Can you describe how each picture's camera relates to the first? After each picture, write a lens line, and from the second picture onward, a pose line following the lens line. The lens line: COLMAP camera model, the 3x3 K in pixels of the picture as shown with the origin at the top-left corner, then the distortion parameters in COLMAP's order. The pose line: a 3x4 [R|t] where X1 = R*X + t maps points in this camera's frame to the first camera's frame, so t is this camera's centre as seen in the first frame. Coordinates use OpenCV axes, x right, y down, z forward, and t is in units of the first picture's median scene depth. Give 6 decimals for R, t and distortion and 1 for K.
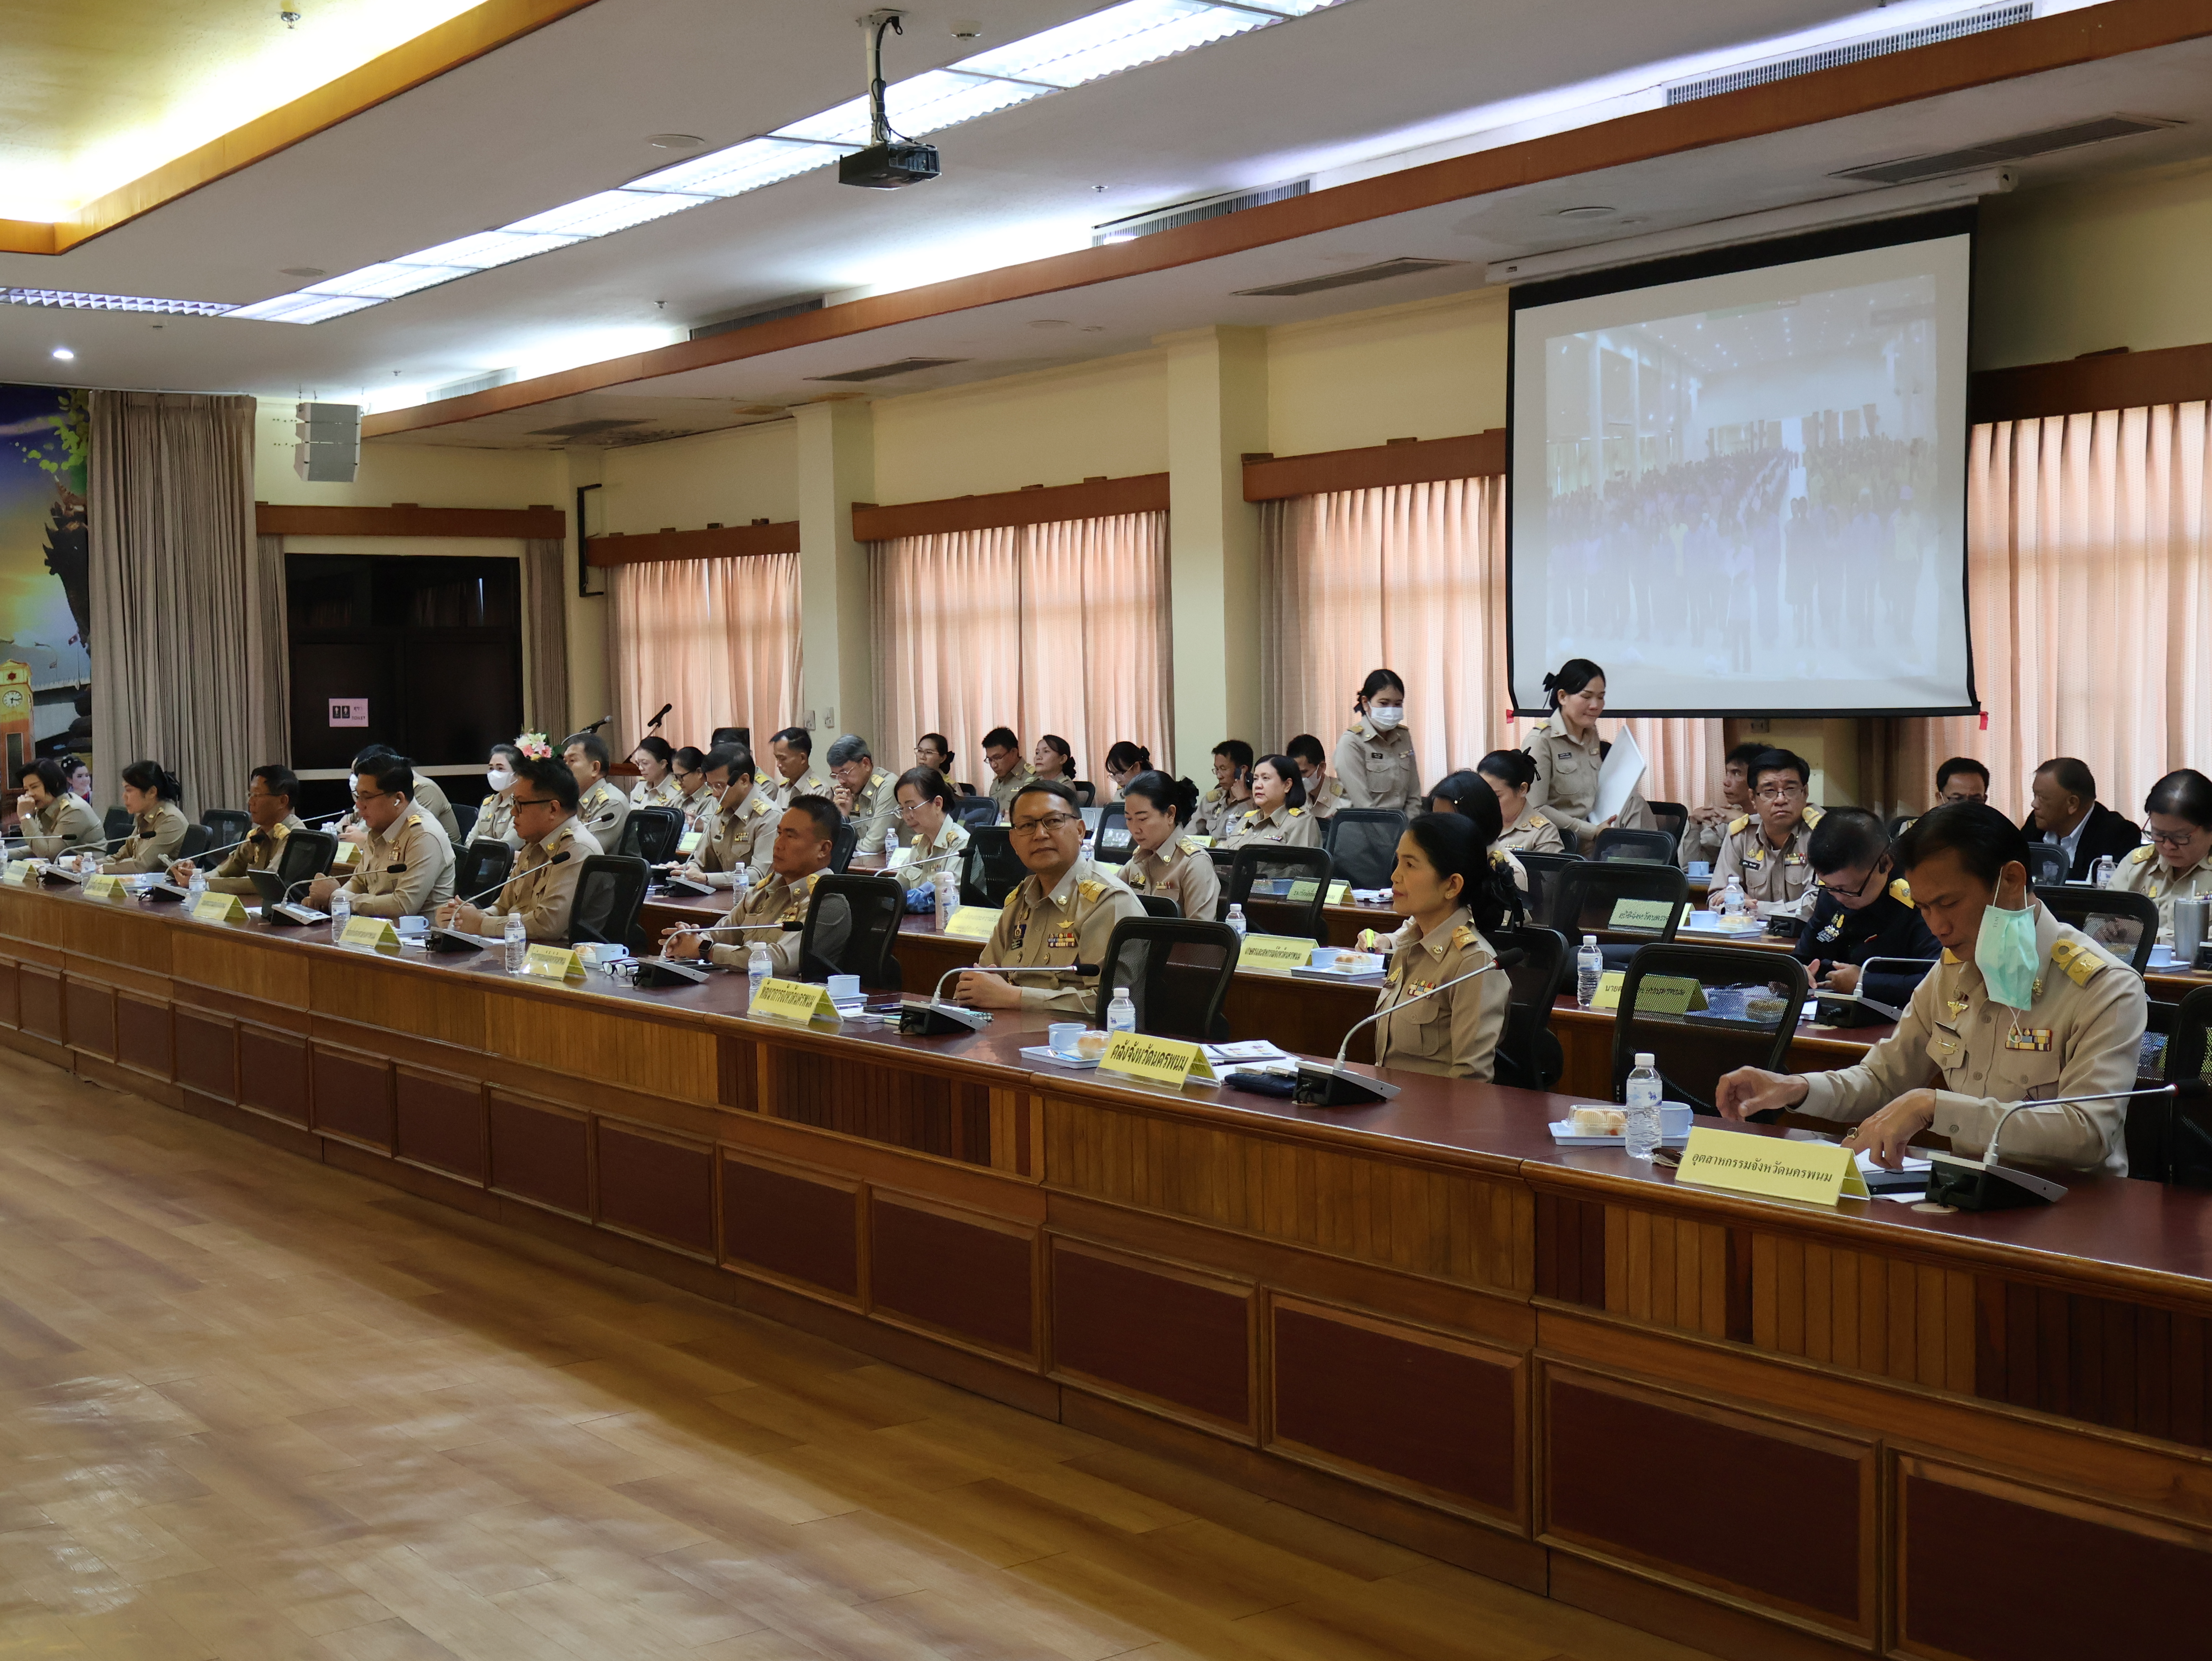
lens RADIAL K [[2713.4, 0, 1095.1], [0, 2713.4, 820.6], [0, 0, 1]] dist [0.002709, -0.015126]
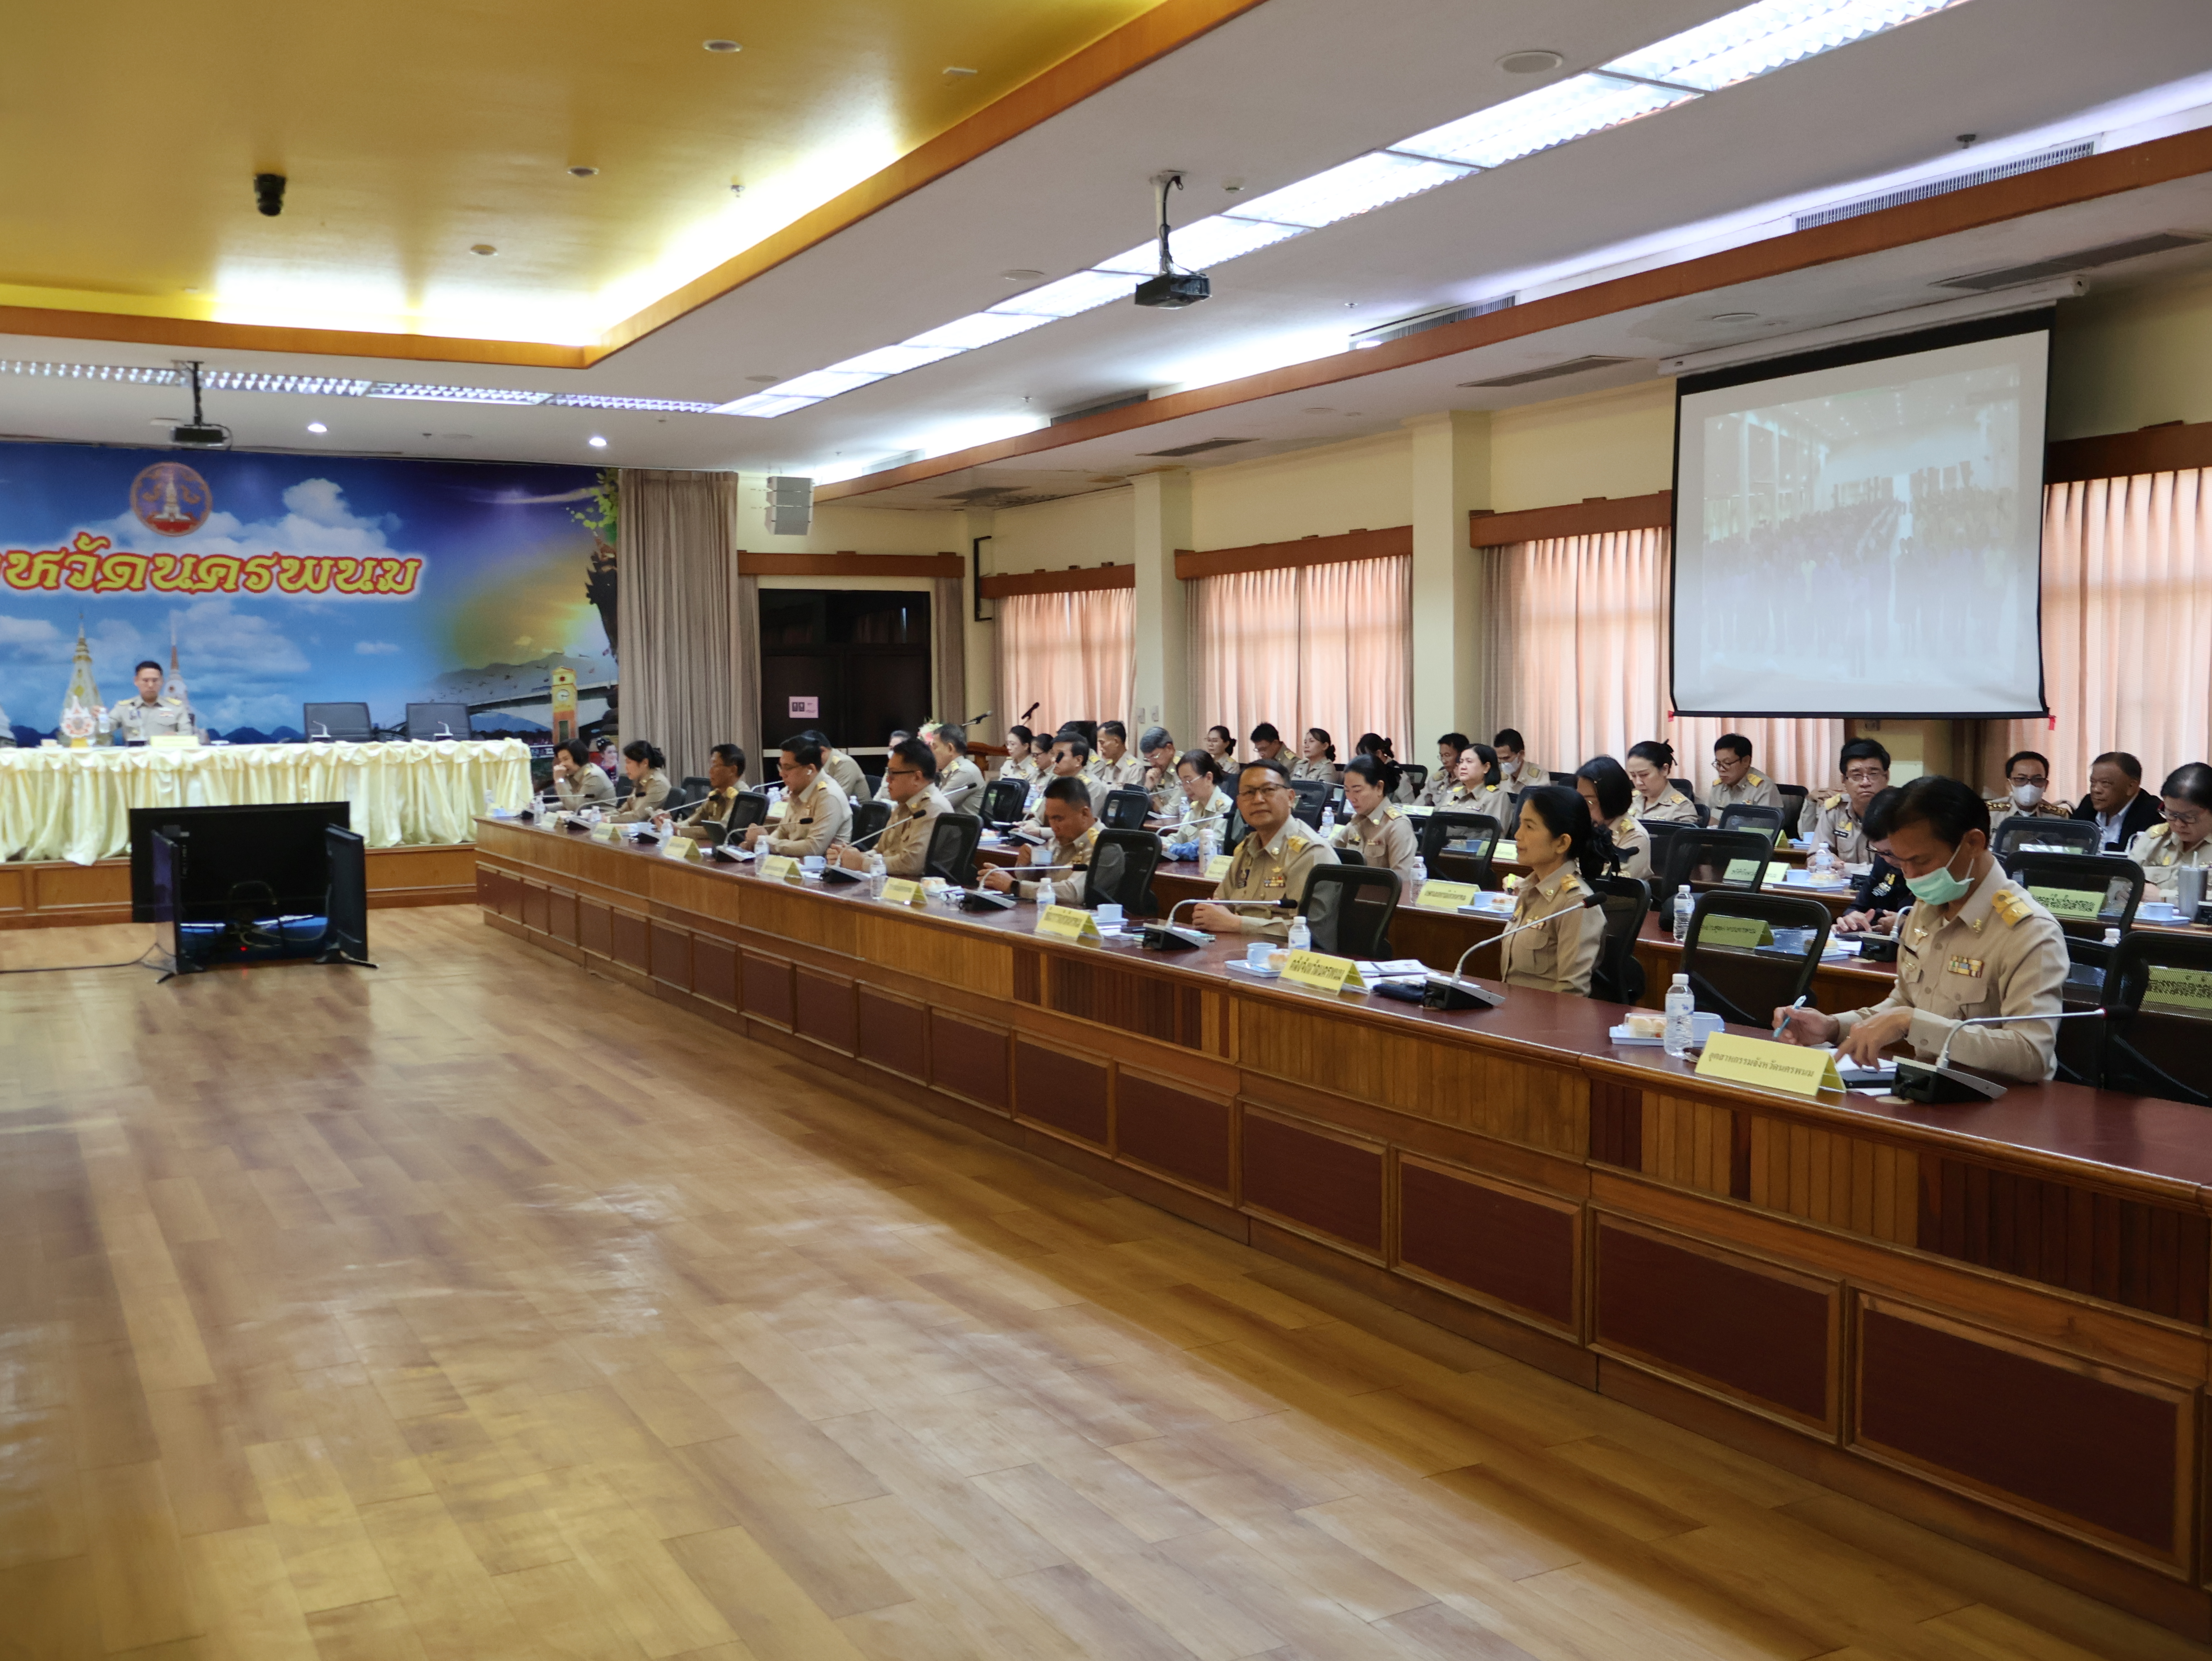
lens RADIAL K [[2082.4, 0, 1105.5], [0, 2082.4, 832.9], [0, 0, 1]] dist [-0.007201, 0.007759]
pose [[0.990490, 0.016079, -0.136639, 0.024248], [-0.013621, 0.999729, 0.018902, 0.001530], [0.136906, -0.016861, 0.990441, -0.003537]]
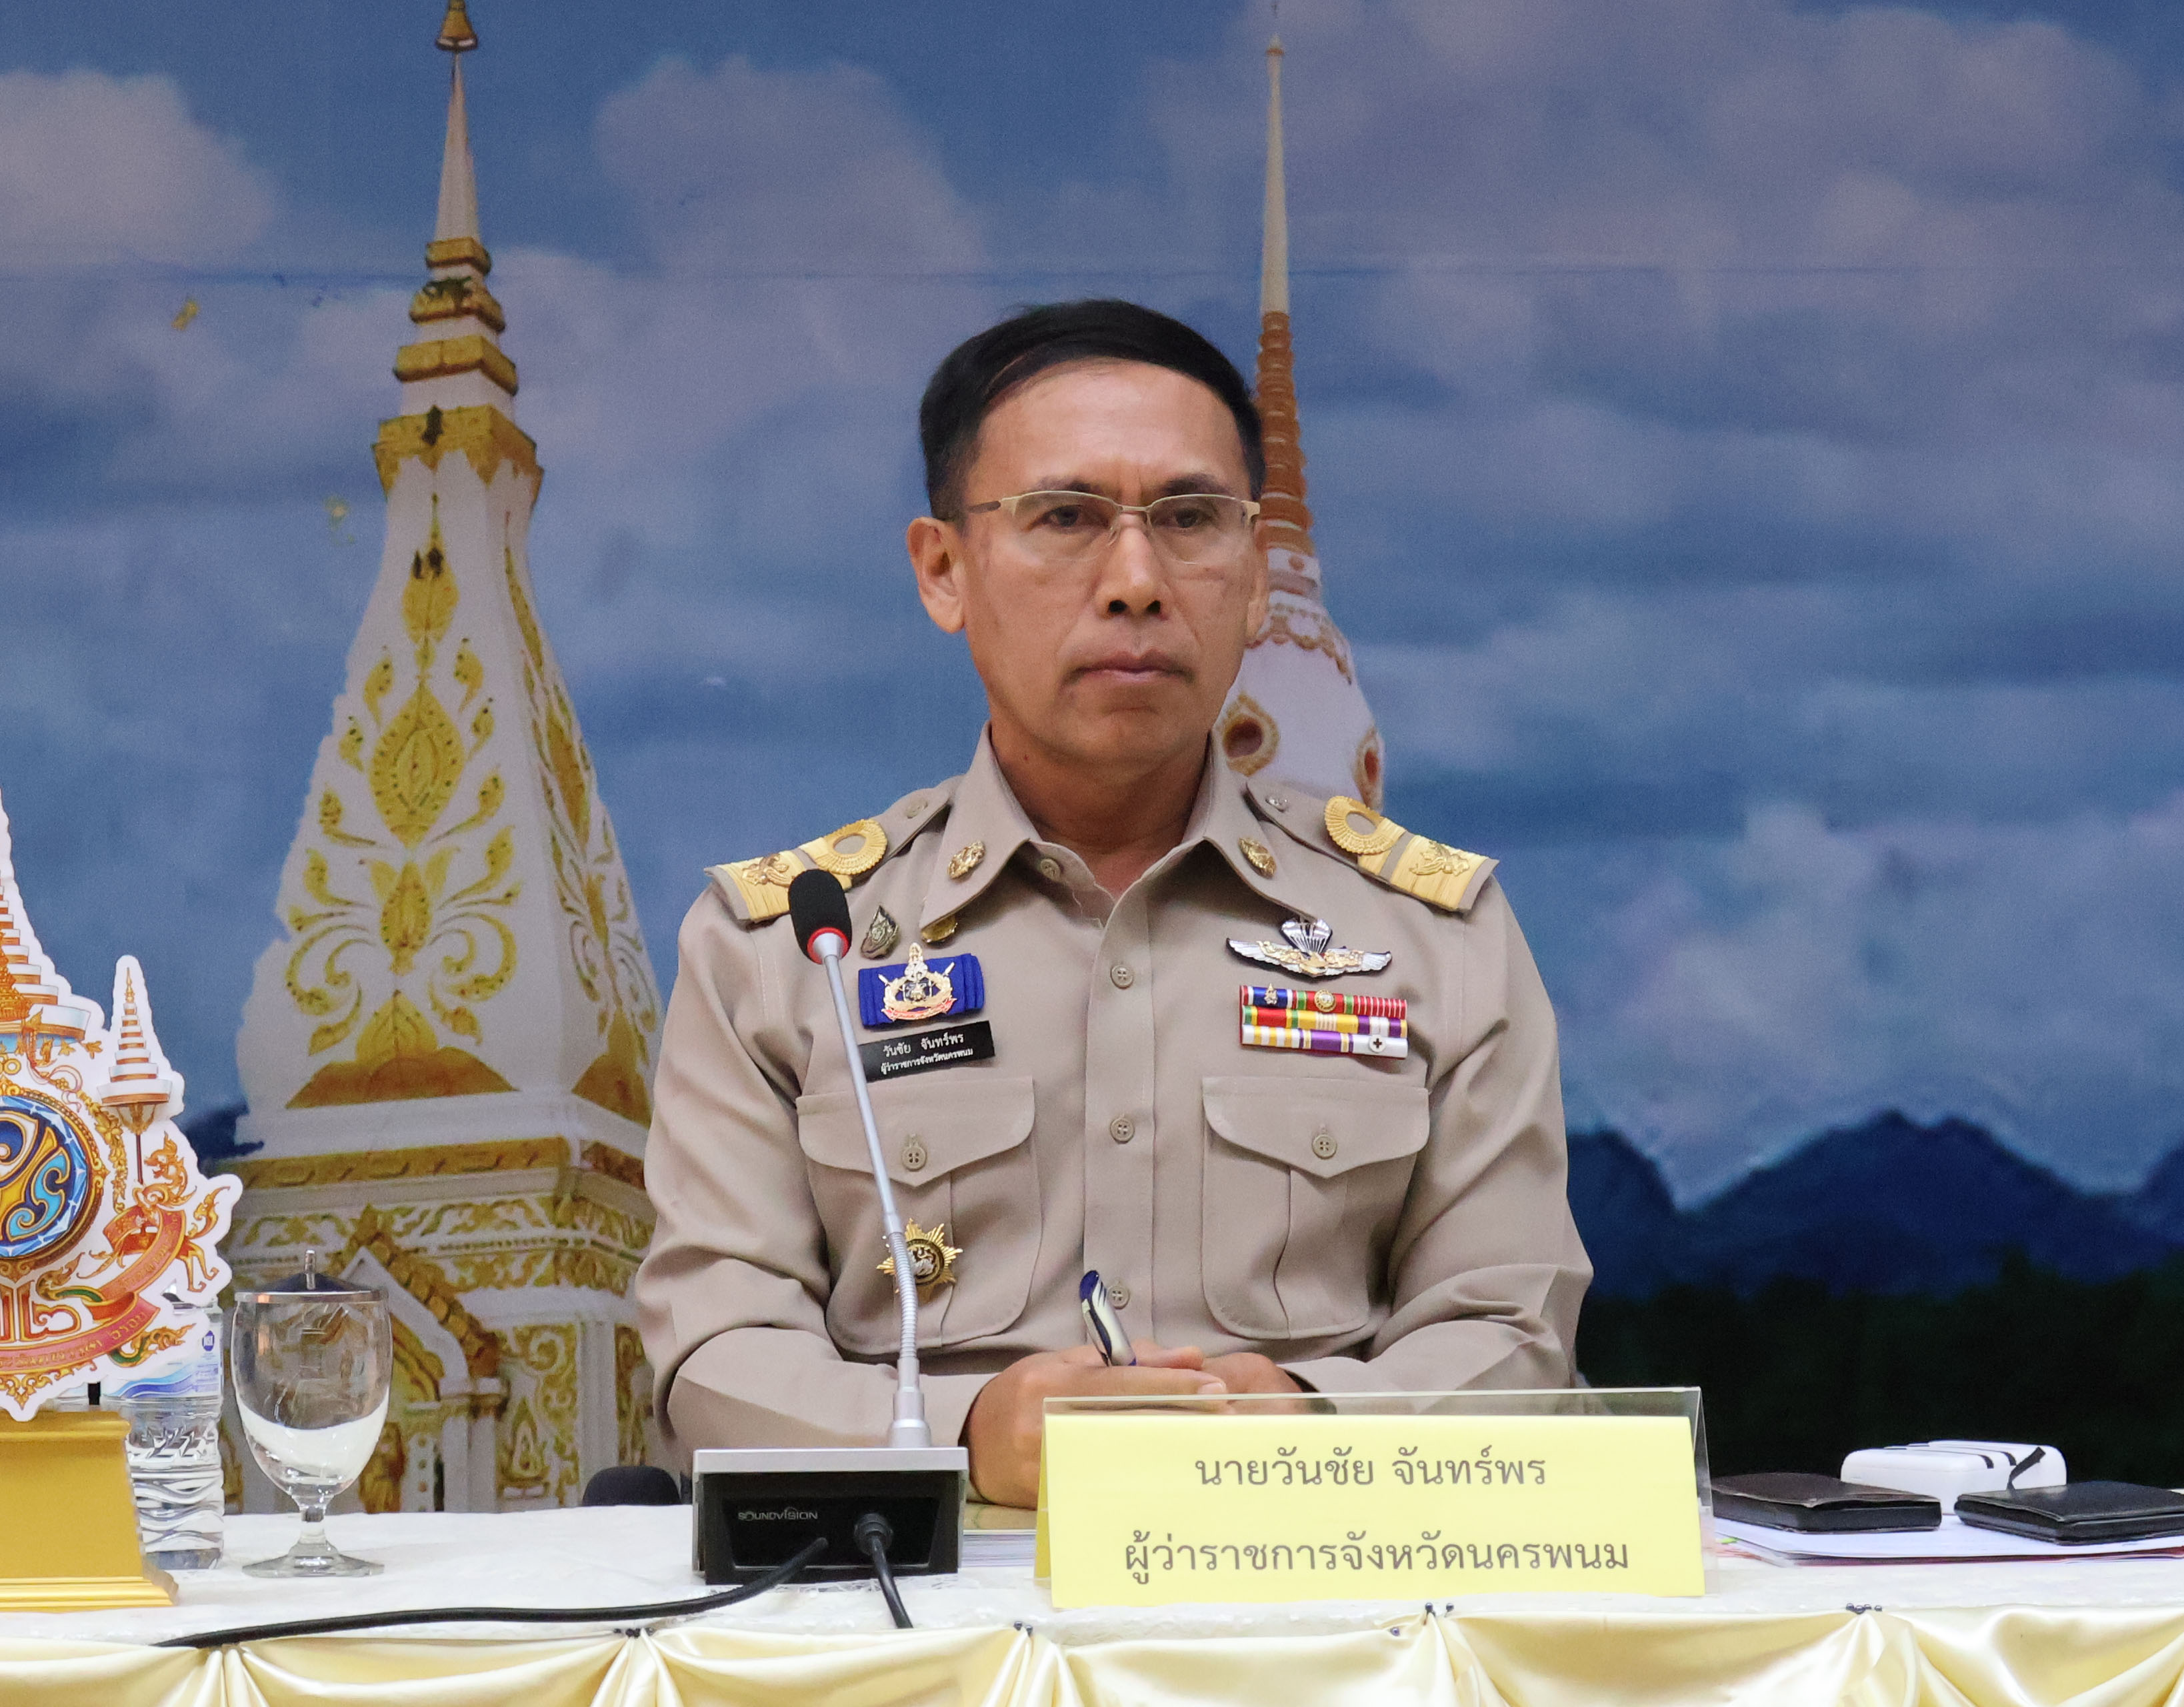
lens RADIAL K [[7975.7, 0, 1092.0], [0, 7975.7, 853.5], [0, 0, 1]] dist [-0.008367, -0.108274]
pose [[0.845031, 0.008899, -0.534644, -0.520401], [-0.031697, 0.998937, -0.033472, -0.034785], [0.533777, 0.045232, 0.844414, 0.851744]]
